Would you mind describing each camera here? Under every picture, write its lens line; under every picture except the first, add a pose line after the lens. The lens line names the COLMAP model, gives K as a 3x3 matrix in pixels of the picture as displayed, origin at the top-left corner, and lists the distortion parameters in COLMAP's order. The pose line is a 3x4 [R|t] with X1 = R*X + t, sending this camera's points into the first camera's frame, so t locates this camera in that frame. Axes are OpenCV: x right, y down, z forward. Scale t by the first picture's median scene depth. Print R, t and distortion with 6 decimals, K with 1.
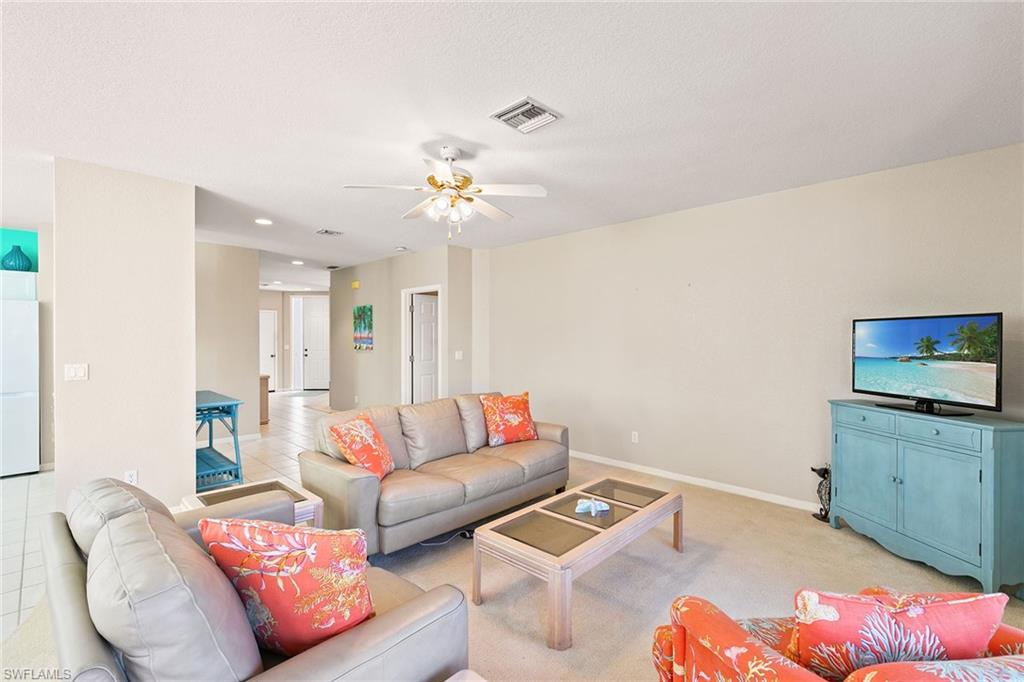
lens RADIAL K [[459.0, 0, 506.4], [0, 459.0, 338.1], [0, 0, 1]] dist [0.007988, -0.001553]
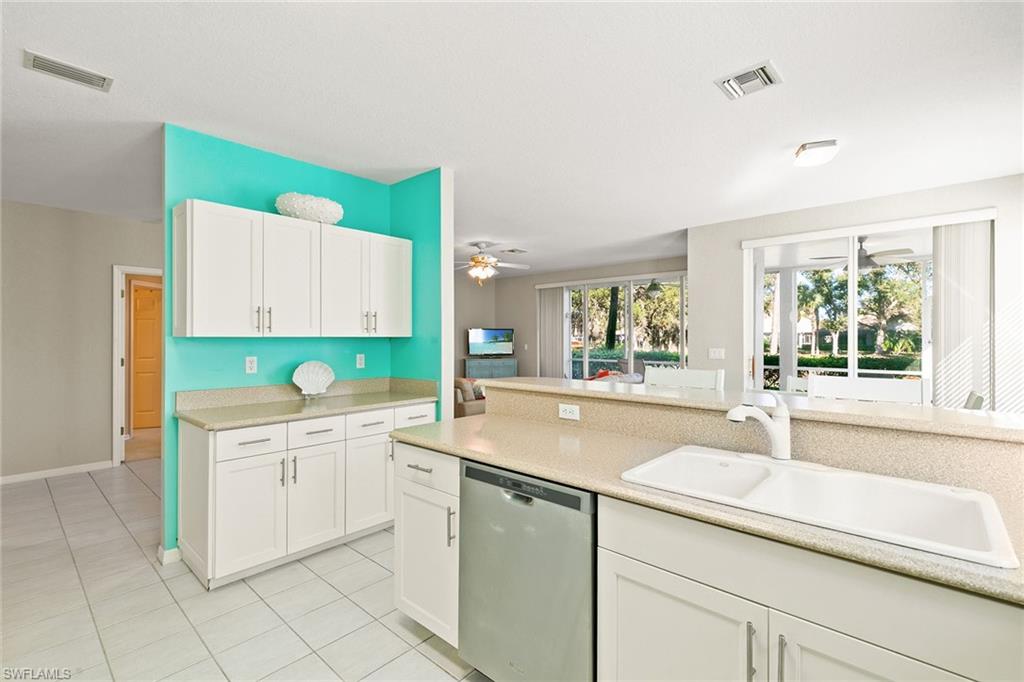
lens RADIAL K [[459.0, 0, 522.0], [0, 459.0, 337.7], [0, 0, 1]] dist [0.007988, -0.001553]
pose [[-0.052917, -0.001678, 0.998598, -2.321128], [0.001019, 0.999998, 0.001734, 0.010458], [-0.998598, 0.001109, -0.052915, 0.971752]]
